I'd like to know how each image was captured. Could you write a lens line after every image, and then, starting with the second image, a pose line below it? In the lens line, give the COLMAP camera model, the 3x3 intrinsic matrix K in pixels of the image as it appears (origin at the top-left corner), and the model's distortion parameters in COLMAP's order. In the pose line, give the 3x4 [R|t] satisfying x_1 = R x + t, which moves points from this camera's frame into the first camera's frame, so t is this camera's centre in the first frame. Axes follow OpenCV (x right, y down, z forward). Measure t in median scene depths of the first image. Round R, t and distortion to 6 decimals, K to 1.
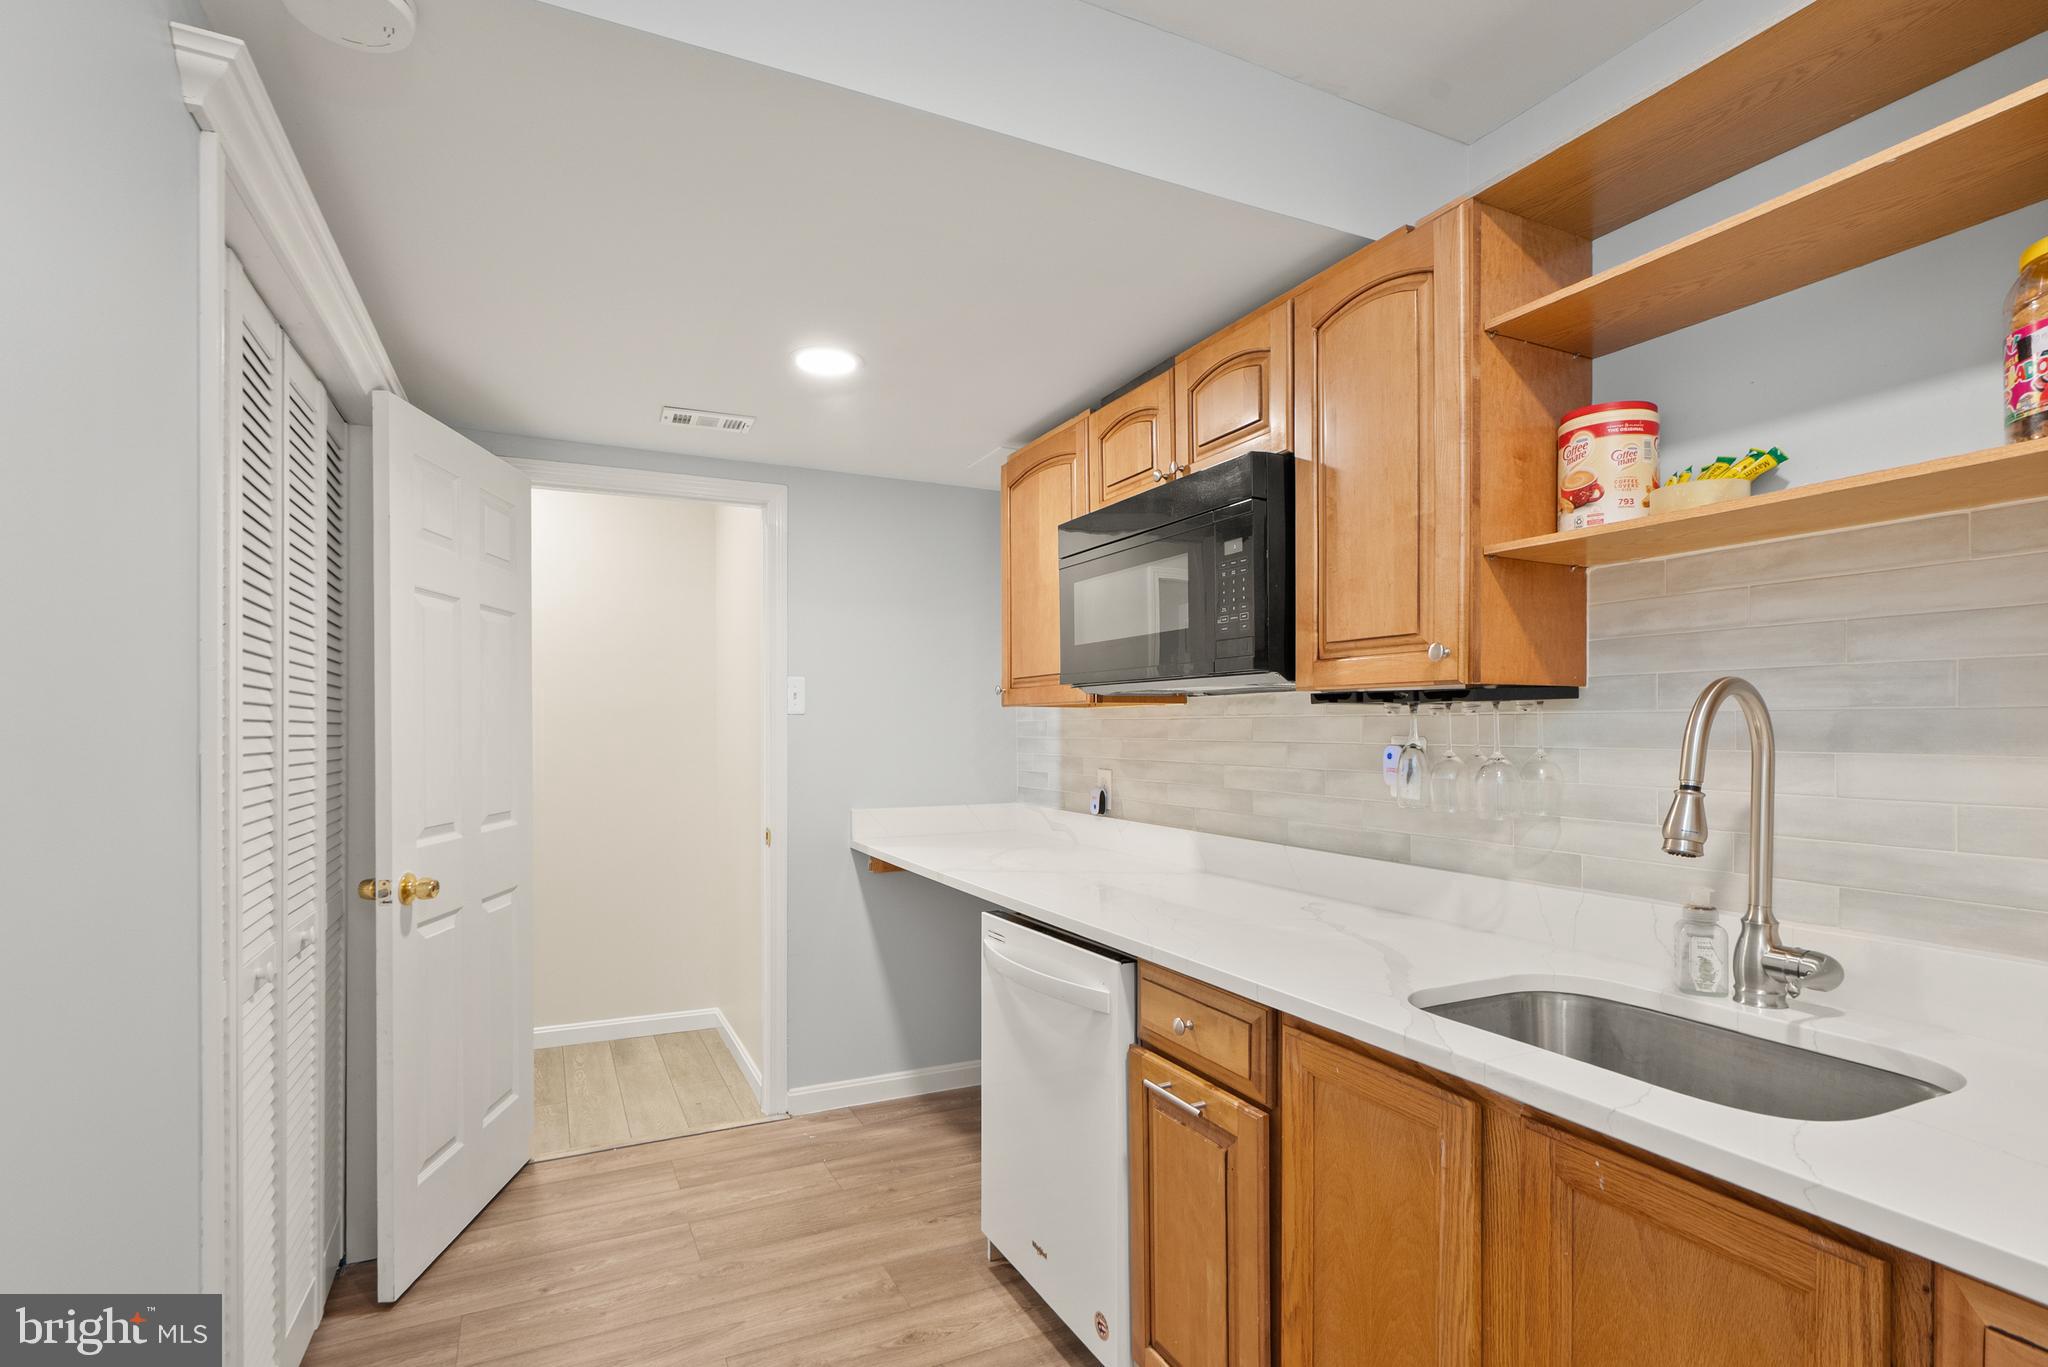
lens RADIAL K [[973.3, 0, 996.1], [0, 973.3, 722.3], [0, 0, 1]] dist [-0.005932, 0.005137]
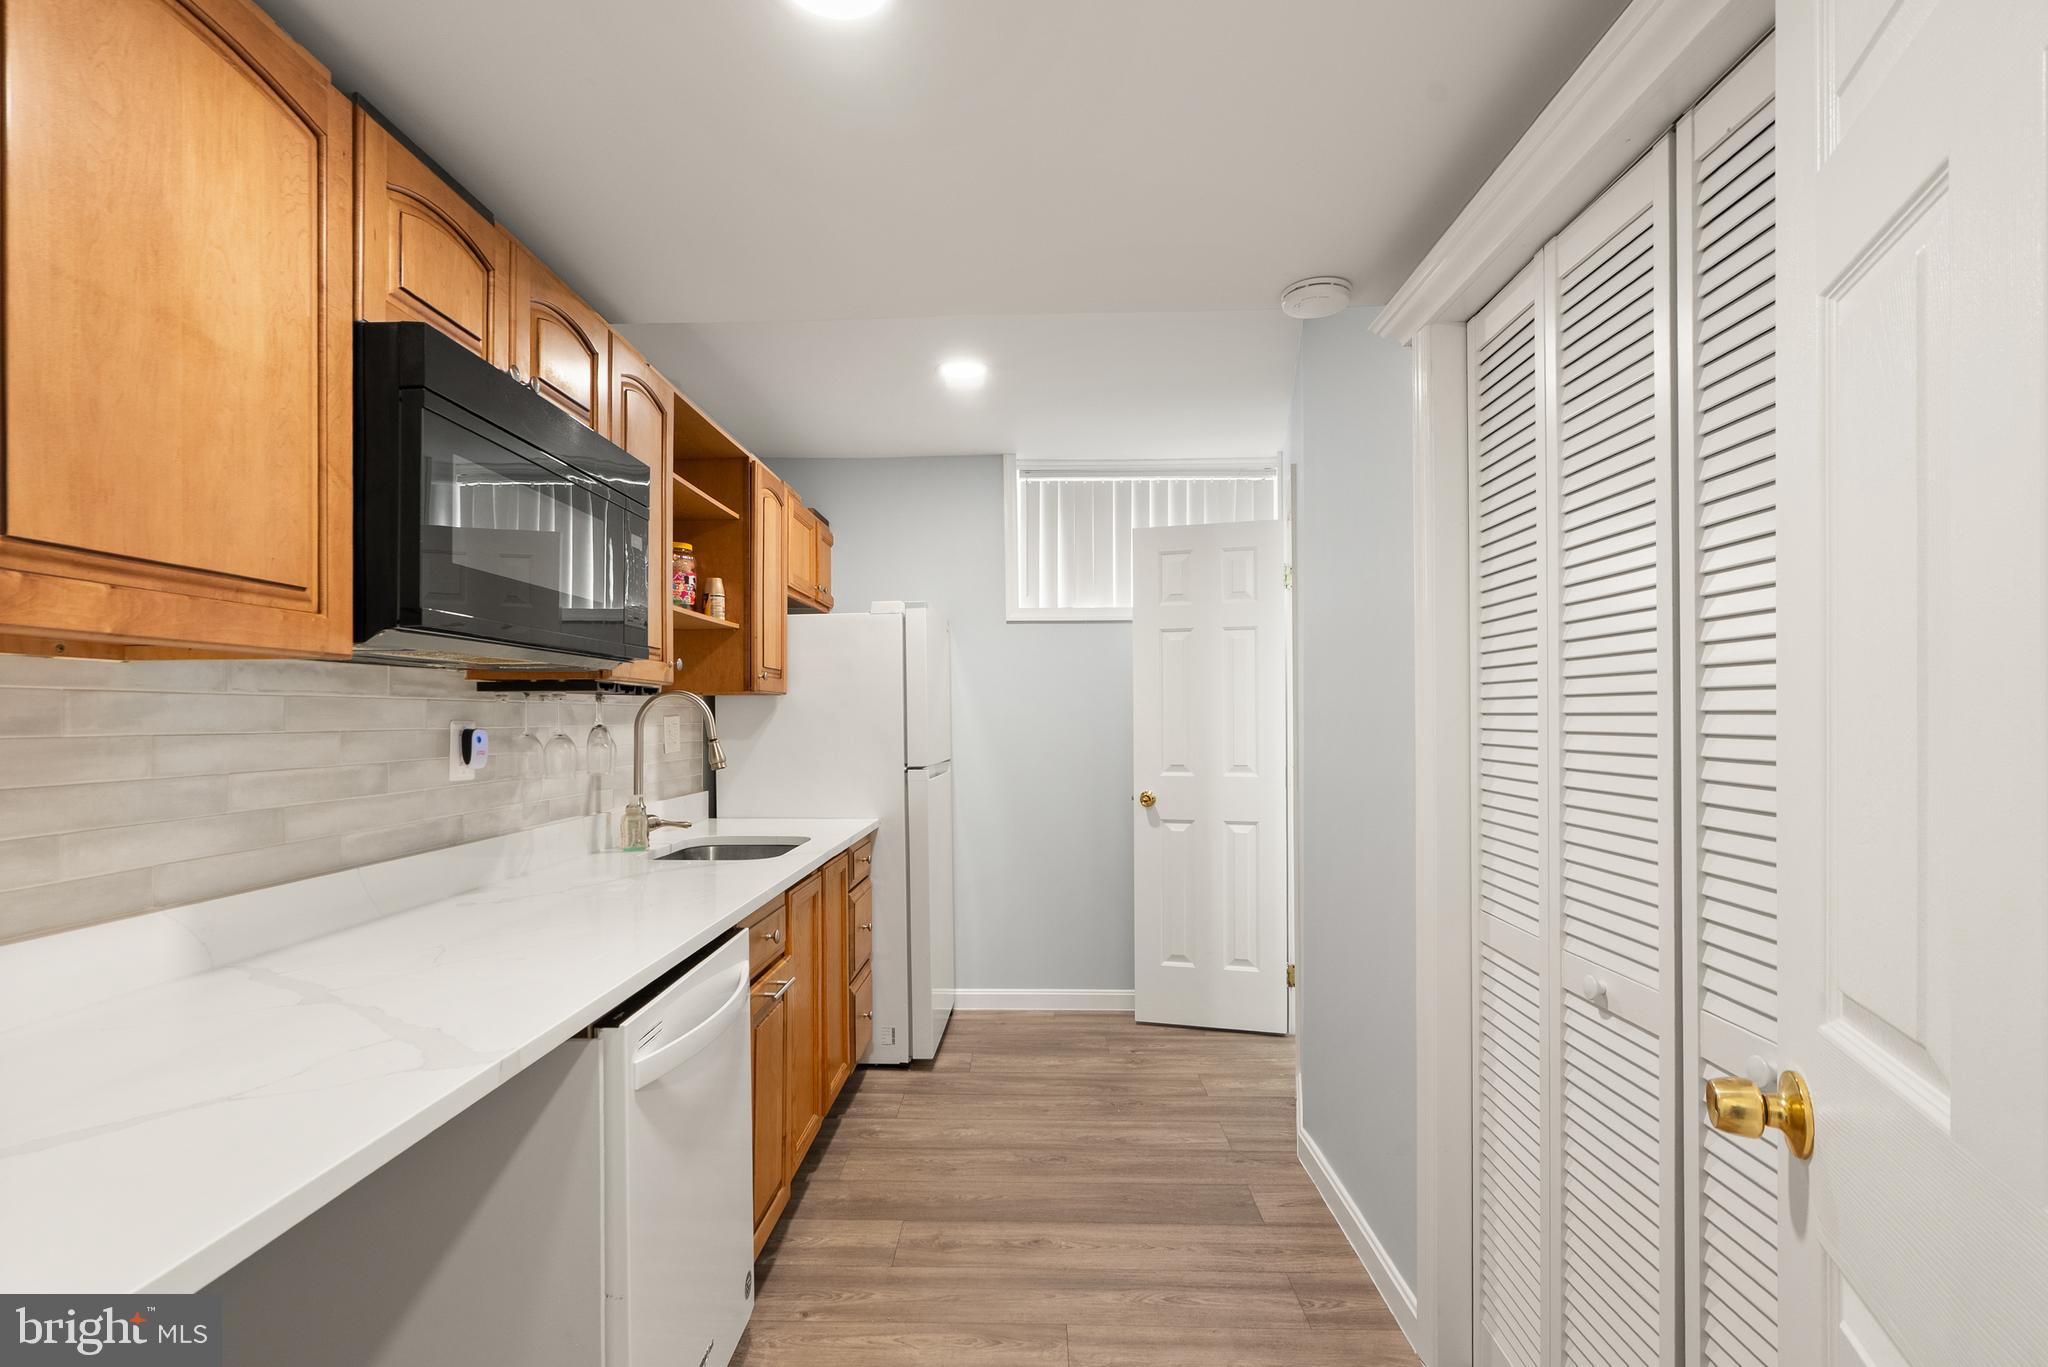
lens RADIAL K [[987.9, 0, 1011.6], [0, 987.9, 711.4], [0, 0, 1]] dist [-0.005967, 0.001575]
pose [[-0.891657, 0.005133, 0.452683, -0.727484], [0.000290, 0.999942, -0.010768, 0.020592], [-0.452712, -0.009470, -0.891606, 2.120976]]
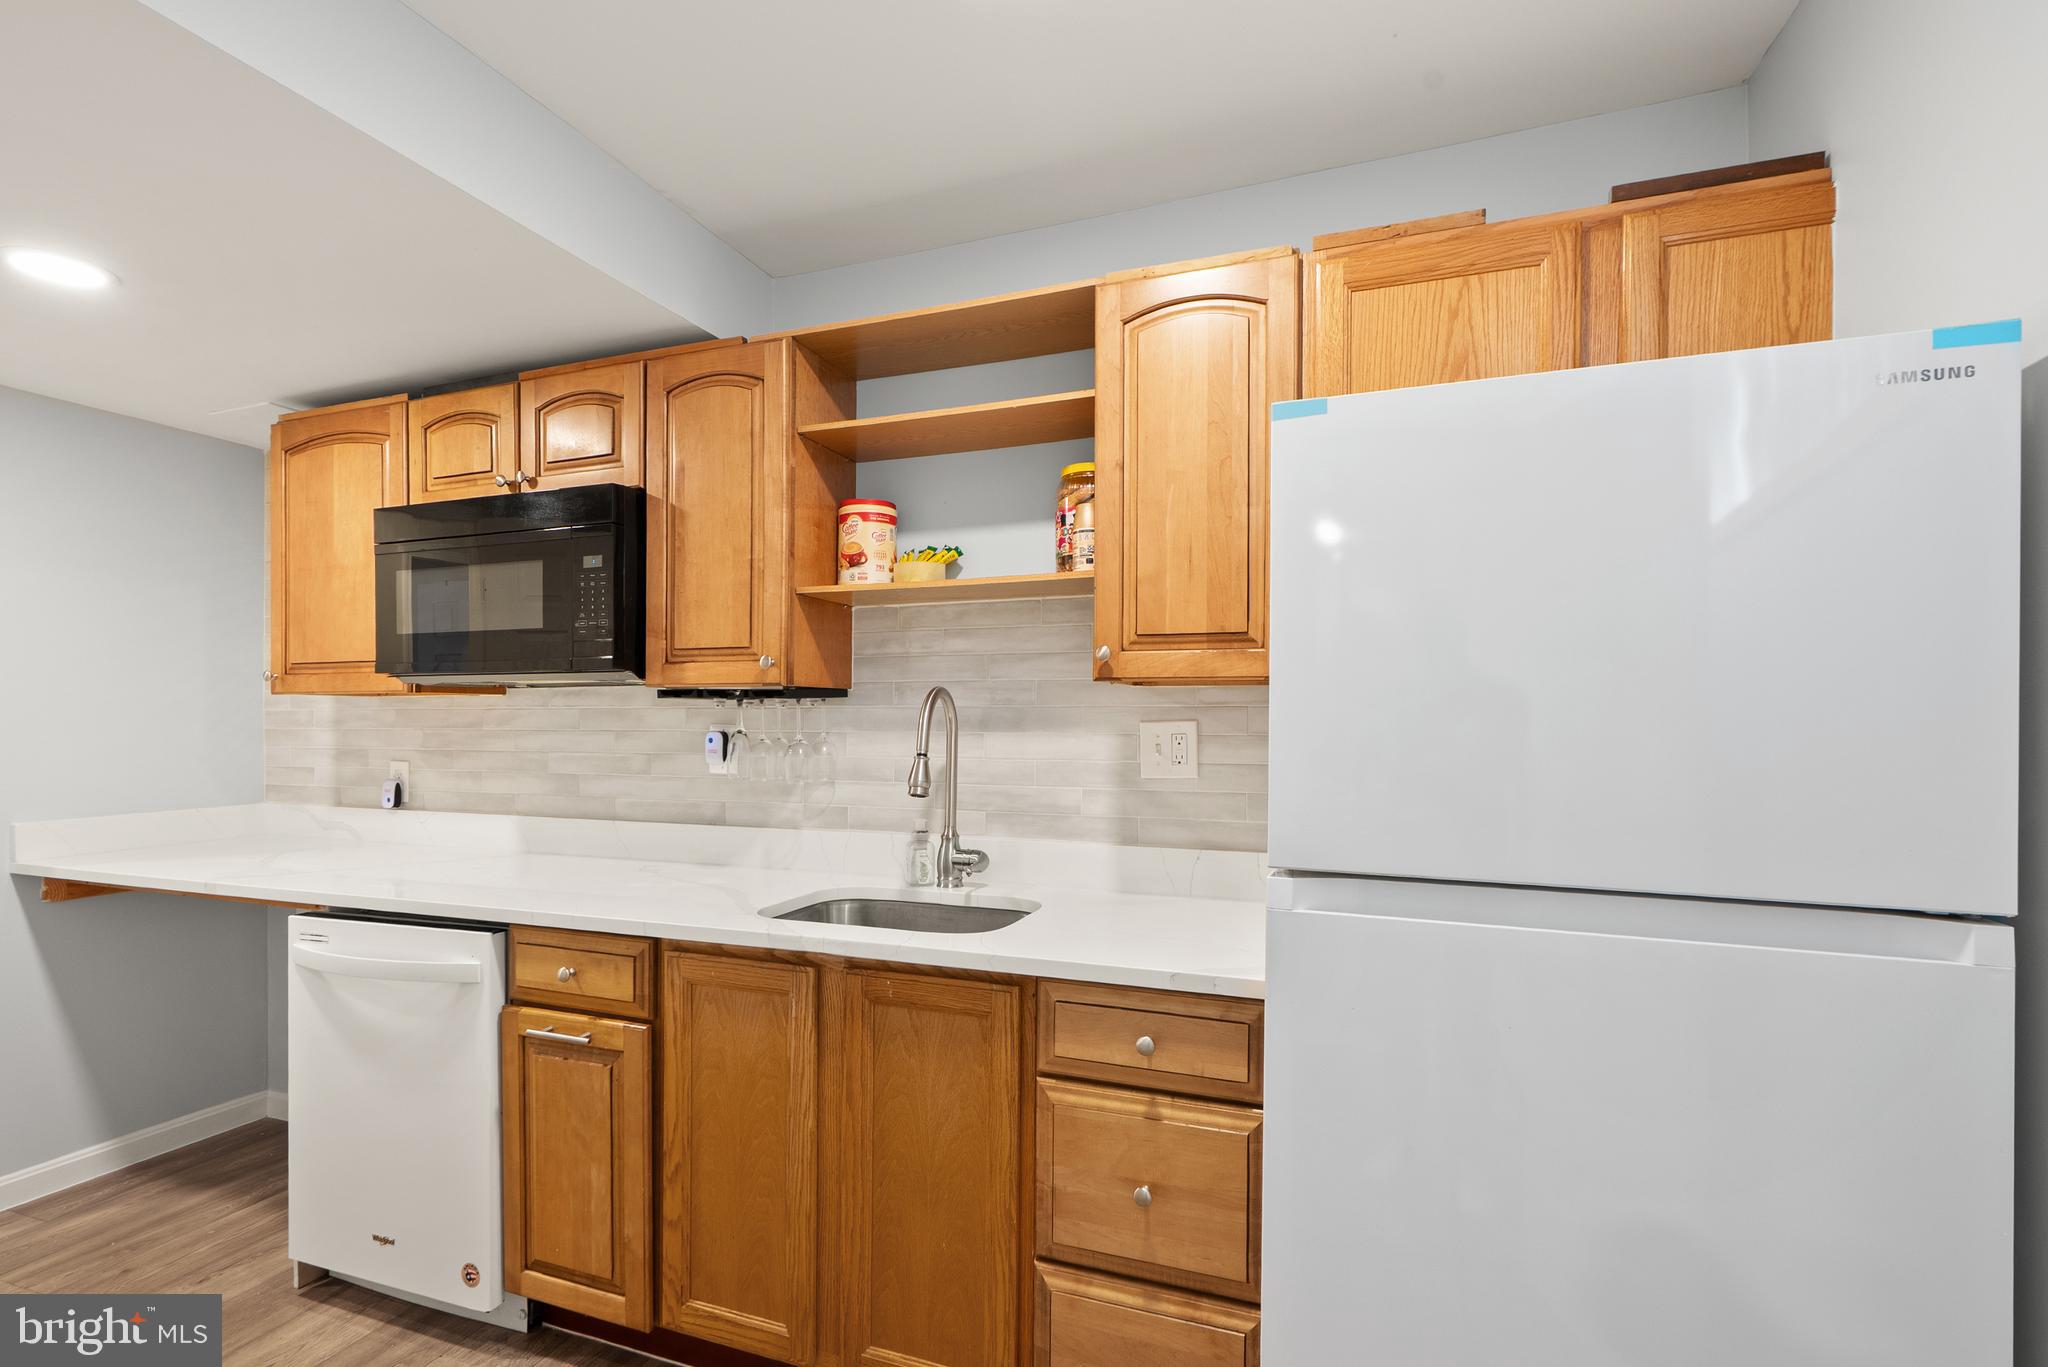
lens RADIAL K [[973.3, 0, 996.1], [0, 973.3, 722.3], [0, 0, 1]] dist [-0.005932, 0.005137]
pose [[0.721317, -0.003687, 0.692595, -0.249966], [-0.003695, 0.999951, 0.009170, -0.001620], [-0.692595, -0.009174, 0.721268, -0.199607]]
